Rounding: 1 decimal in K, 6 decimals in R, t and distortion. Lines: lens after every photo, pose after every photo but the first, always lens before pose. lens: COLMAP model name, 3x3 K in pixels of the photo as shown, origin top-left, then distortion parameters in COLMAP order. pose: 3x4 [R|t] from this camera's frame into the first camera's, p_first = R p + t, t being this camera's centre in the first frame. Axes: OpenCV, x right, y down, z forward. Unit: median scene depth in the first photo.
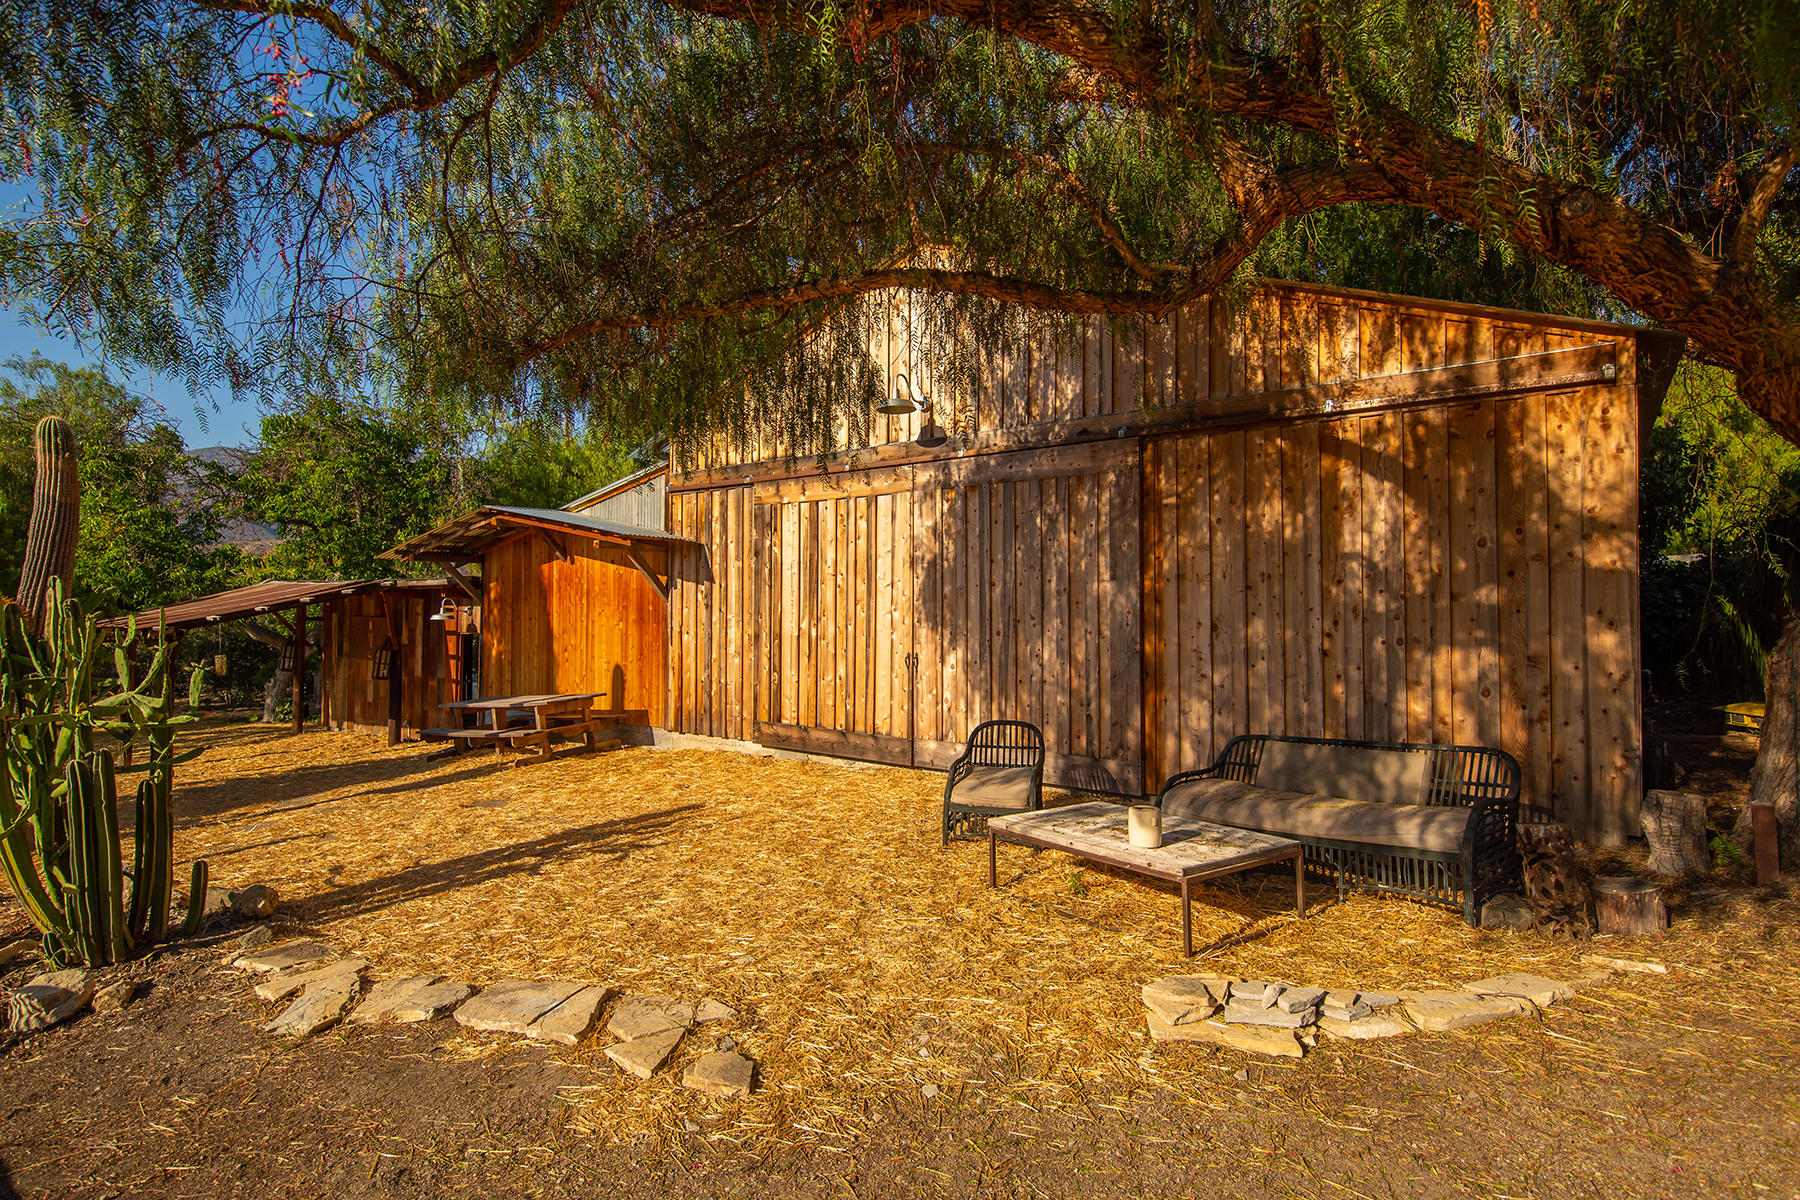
lens RADIAL K [[893.2, 0, 900.0], [0, 893.2, 600.0], [0, 0, 1]] dist [0.000148, -0.000158]
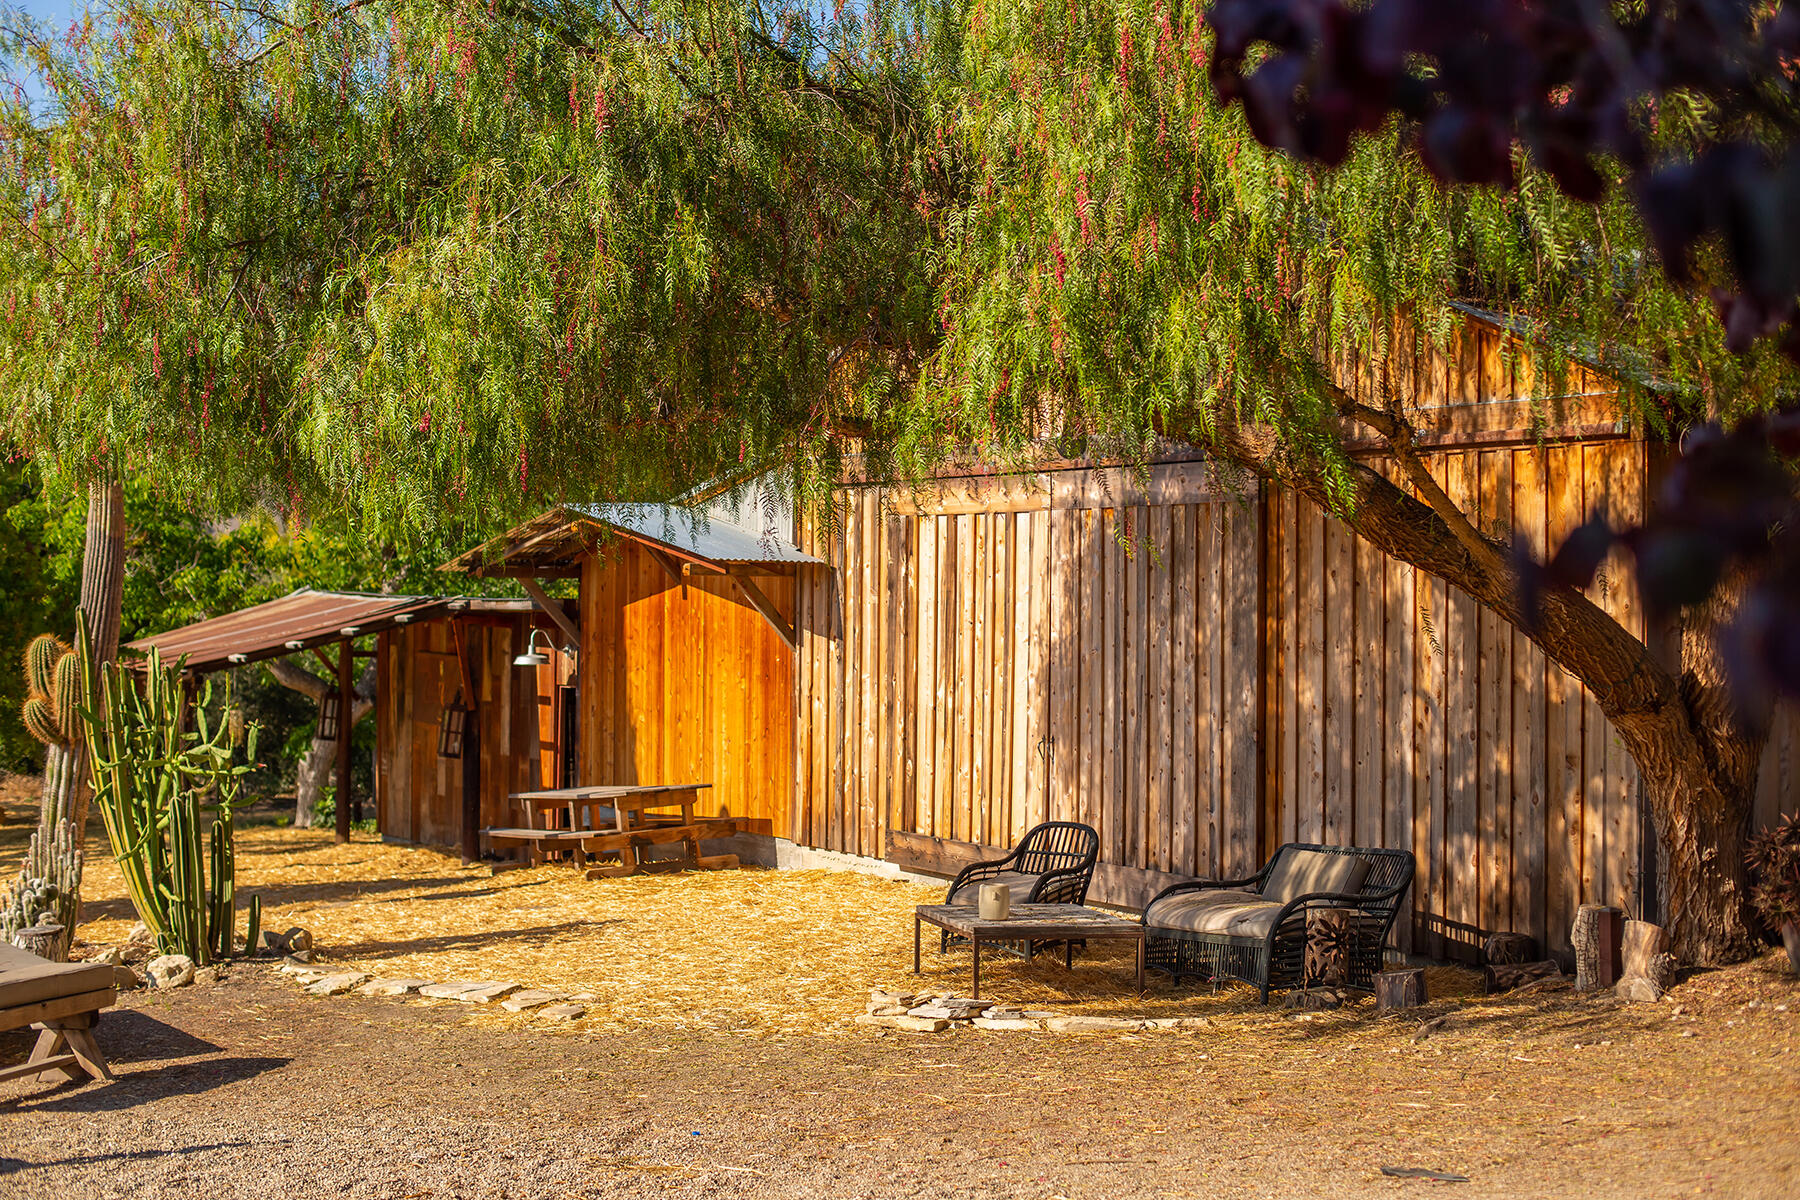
lens RADIAL K [[2651.1, 0, 900.0], [0, 2651.1, 600.0], [0, 0, 1]] dist [-0.438326, 1.961619]
pose [[0.925032, 0.008115, -0.379803, 0.600440], [-0.005030, 0.999946, 0.009115, -0.058183], [0.379856, -0.006521, 0.925022, -0.851066]]
